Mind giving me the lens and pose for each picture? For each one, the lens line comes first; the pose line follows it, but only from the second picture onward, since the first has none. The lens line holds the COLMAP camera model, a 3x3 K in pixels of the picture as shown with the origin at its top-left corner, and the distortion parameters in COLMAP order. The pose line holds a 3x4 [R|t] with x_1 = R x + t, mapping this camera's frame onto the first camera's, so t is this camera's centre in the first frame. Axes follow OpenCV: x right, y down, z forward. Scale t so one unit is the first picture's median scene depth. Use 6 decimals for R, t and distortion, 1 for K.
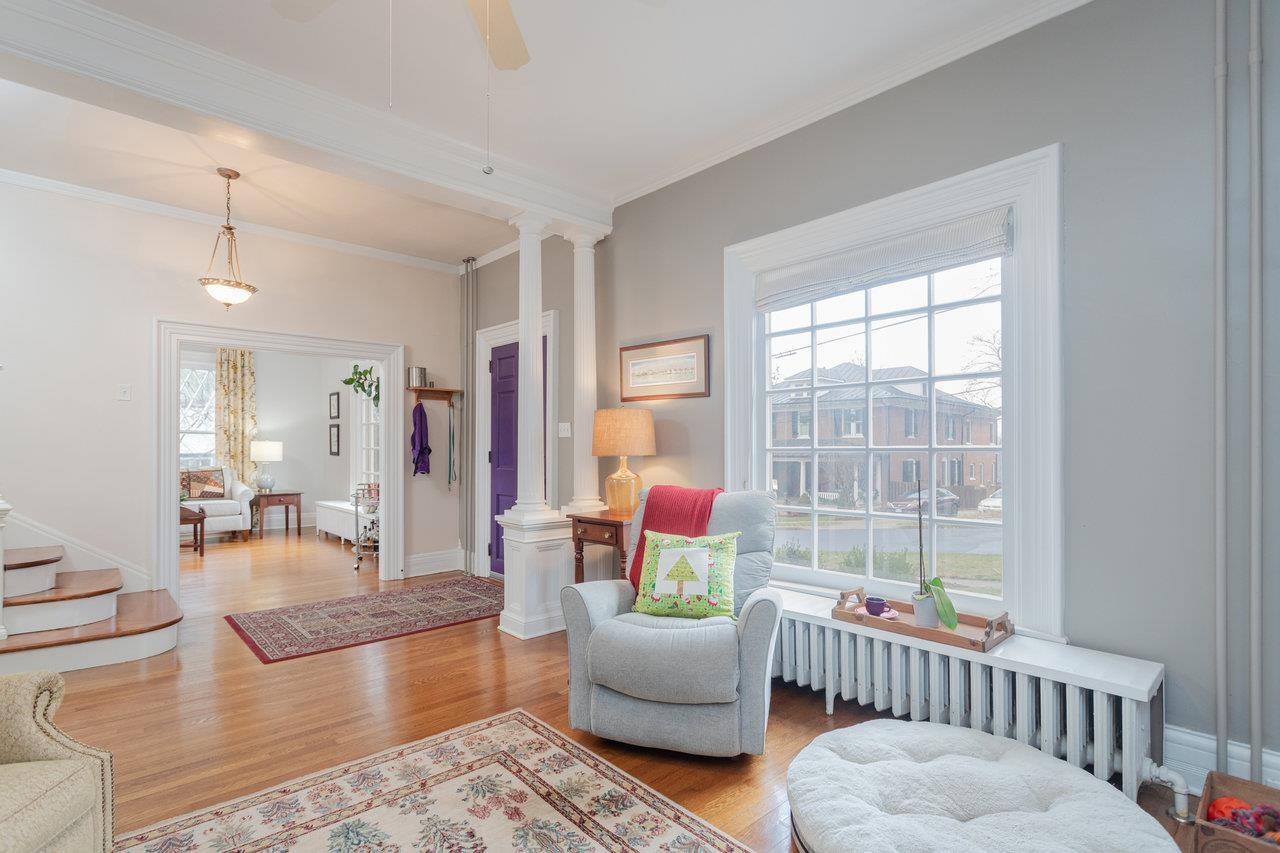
lens RADIAL K [[619.5, 0, 636.3], [0, 619.5, 434.4], [0, 0, 1]] dist [-0.000523, 0.002620]
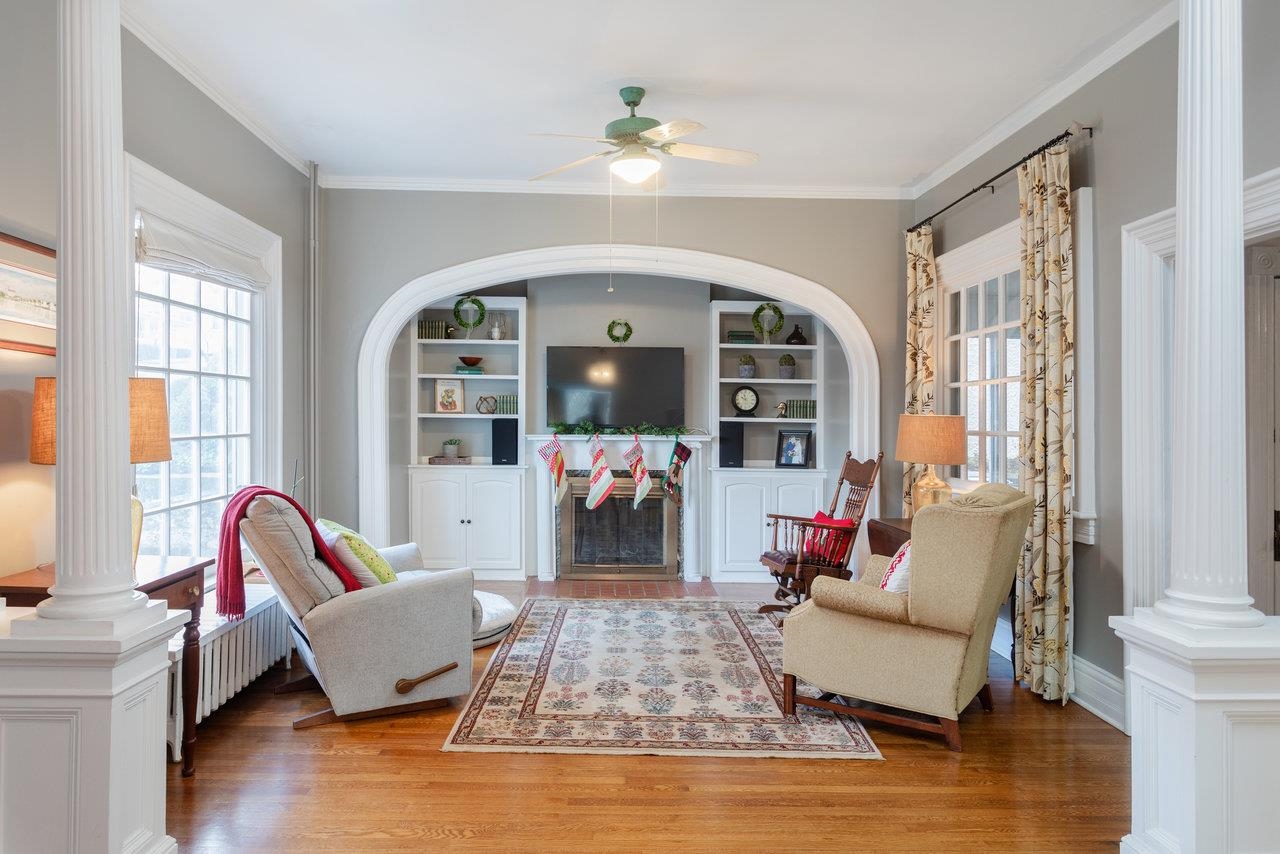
lens RADIAL K [[850.3, 0, 613.7], [0, 850.3, 421.4], [0, 0, 1]] dist [-0.003813, -0.000136]
pose [[-0.745505, -0.013175, 0.666370, -1.679592], [-0.019184, 0.999815, -0.001694, -0.024915], [-0.666224, -0.014047, -0.745619, 2.531194]]
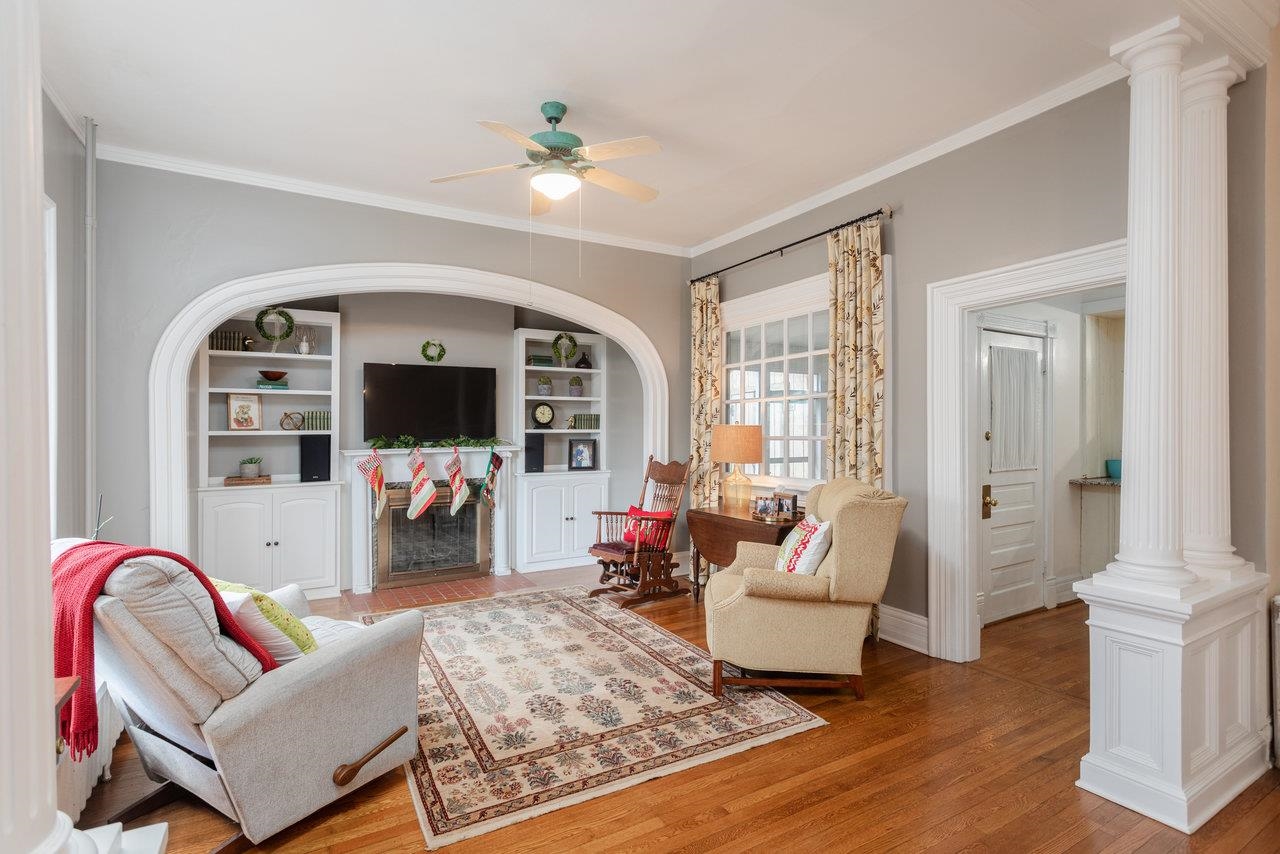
lens RADIAL K [[619.5, 0, 636.7], [0, 619.5, 424.1], [0, 0, 1]] dist [-0.000523, 0.002620]
pose [[-0.976585, 0.006667, 0.215027, -0.831674], [0.003120, 0.999853, -0.016832, -0.030814], [-0.215107, -0.015767, -0.976463, 2.395687]]
